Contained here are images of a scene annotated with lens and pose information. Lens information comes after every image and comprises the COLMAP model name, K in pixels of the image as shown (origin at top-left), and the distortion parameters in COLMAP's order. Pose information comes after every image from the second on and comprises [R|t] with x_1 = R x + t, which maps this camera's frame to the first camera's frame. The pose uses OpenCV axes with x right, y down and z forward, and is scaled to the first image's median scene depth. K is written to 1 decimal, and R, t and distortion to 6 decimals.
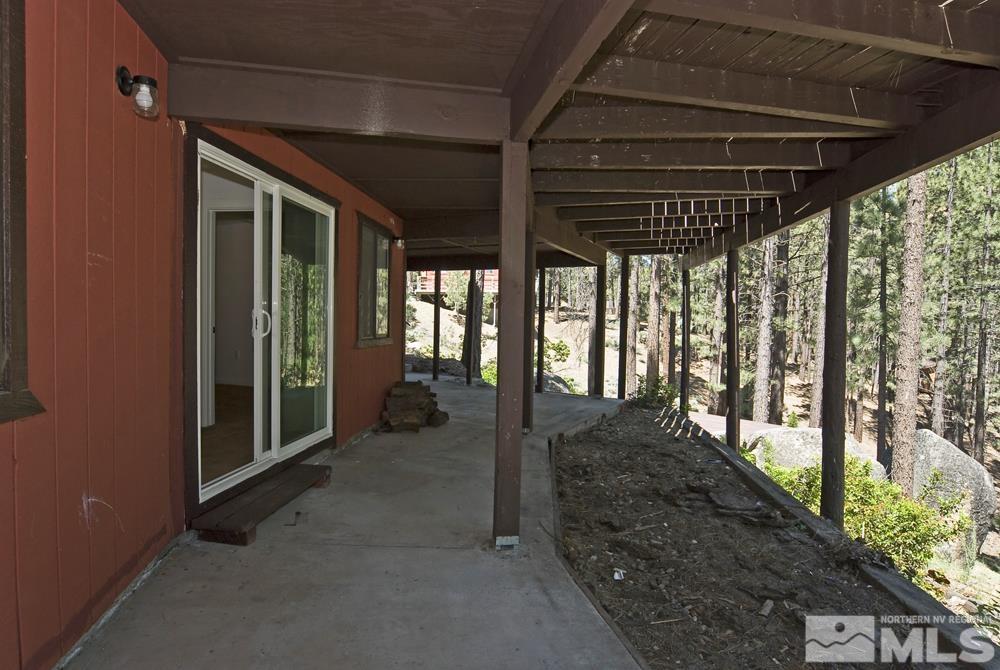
lens RADIAL K [[537.7, 0, 500.0], [0, 537.7, 335.0], [0, 0, 1]] dist [-0.009803, 0.000266]
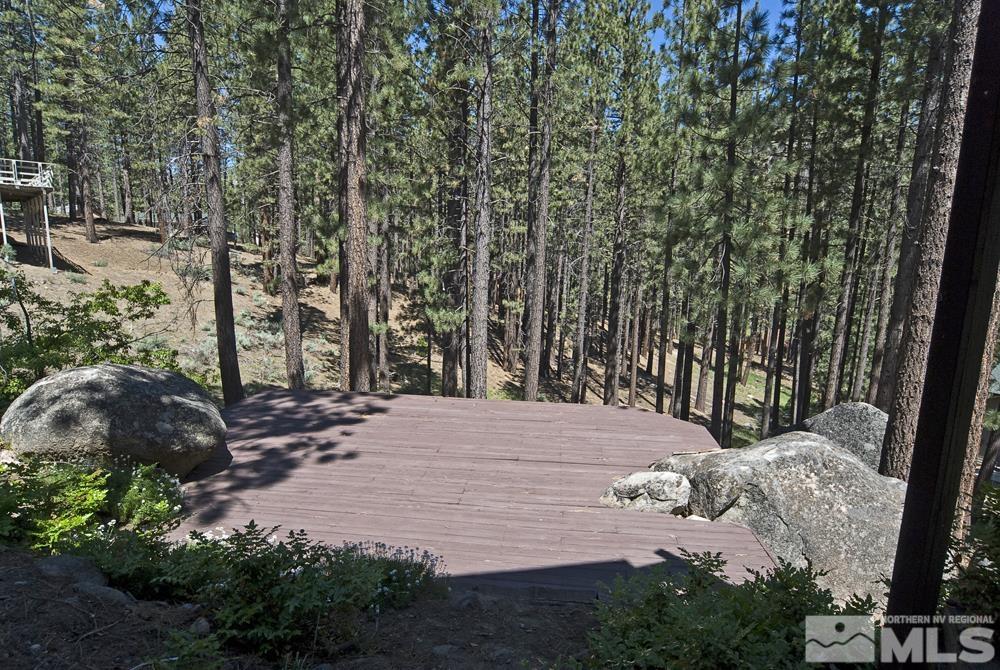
lens RADIAL K [[537.7, 0, 500.0], [0, 537.7, 335.0], [0, 0, 1]] dist [-0.009803, 0.000266]
pose [[0.720908, -0.115990, 0.683255, 0.008204], [0.013221, 0.988017, 0.153777, -0.008338], [-0.692904, -0.101826, 0.713803, 0.404210]]
